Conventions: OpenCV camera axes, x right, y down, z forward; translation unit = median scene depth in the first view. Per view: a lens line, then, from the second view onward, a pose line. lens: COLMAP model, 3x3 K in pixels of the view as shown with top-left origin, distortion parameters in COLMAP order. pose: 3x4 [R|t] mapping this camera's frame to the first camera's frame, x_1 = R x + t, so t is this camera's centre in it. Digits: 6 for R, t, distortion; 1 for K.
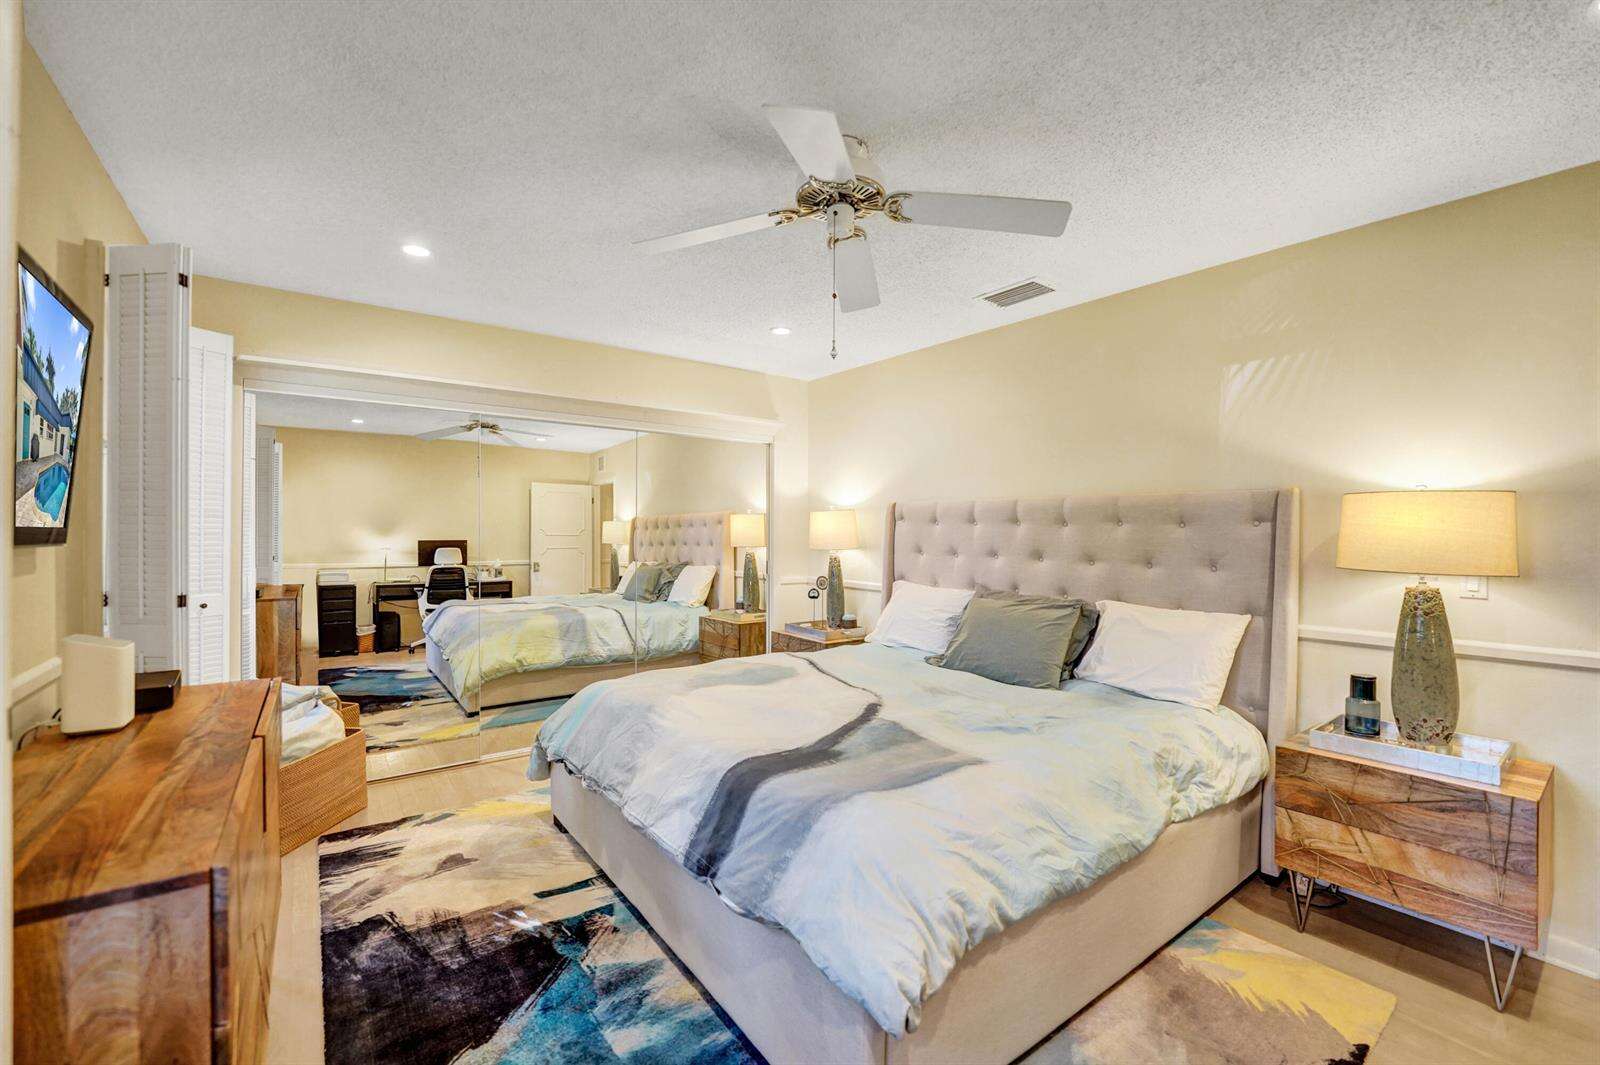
lens RADIAL K [[659.3, 0, 793.3], [0, 659.3, 524.1], [0, 0, 1]] dist [-0.023953, 0.001000]
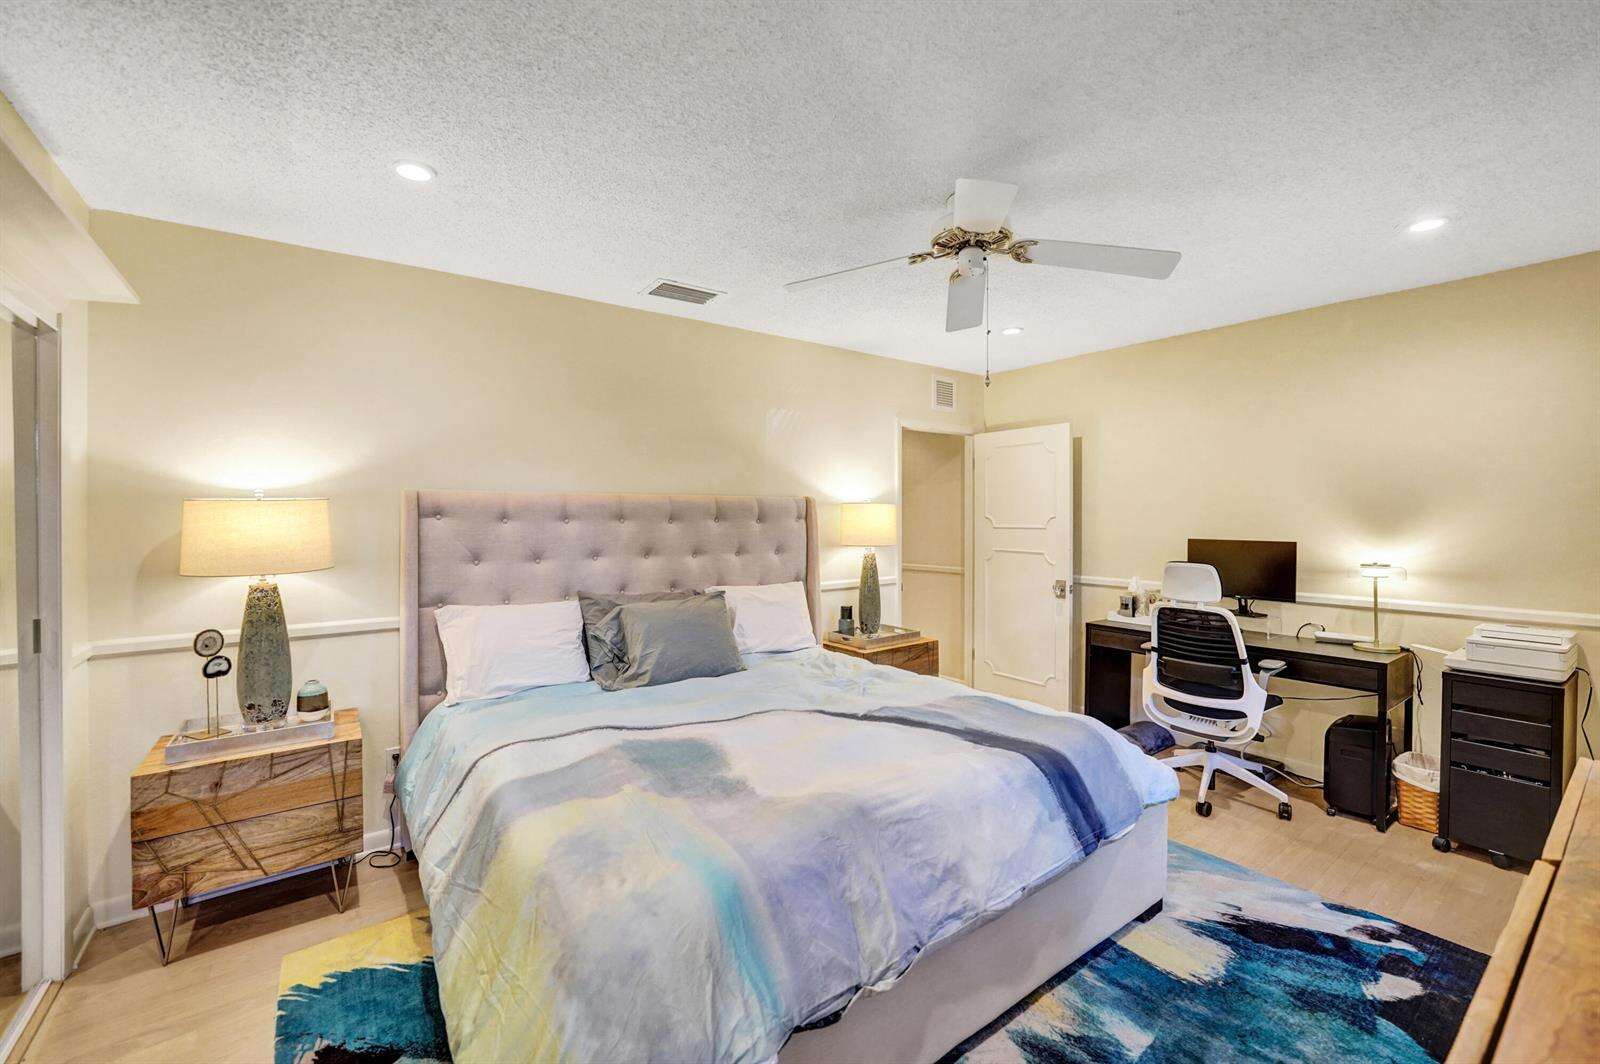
lens RADIAL K [[659.3, 0, 792.4], [0, 659.3, 531.8], [0, 0, 1]] dist [-0.023953, 0.001000]
pose [[-0.002666, -0.017780, 0.999838, -0.675586], [0.002179, 0.999839, 0.017786, -0.001206], [-0.999994, 0.002226, -0.002627, 0.836185]]
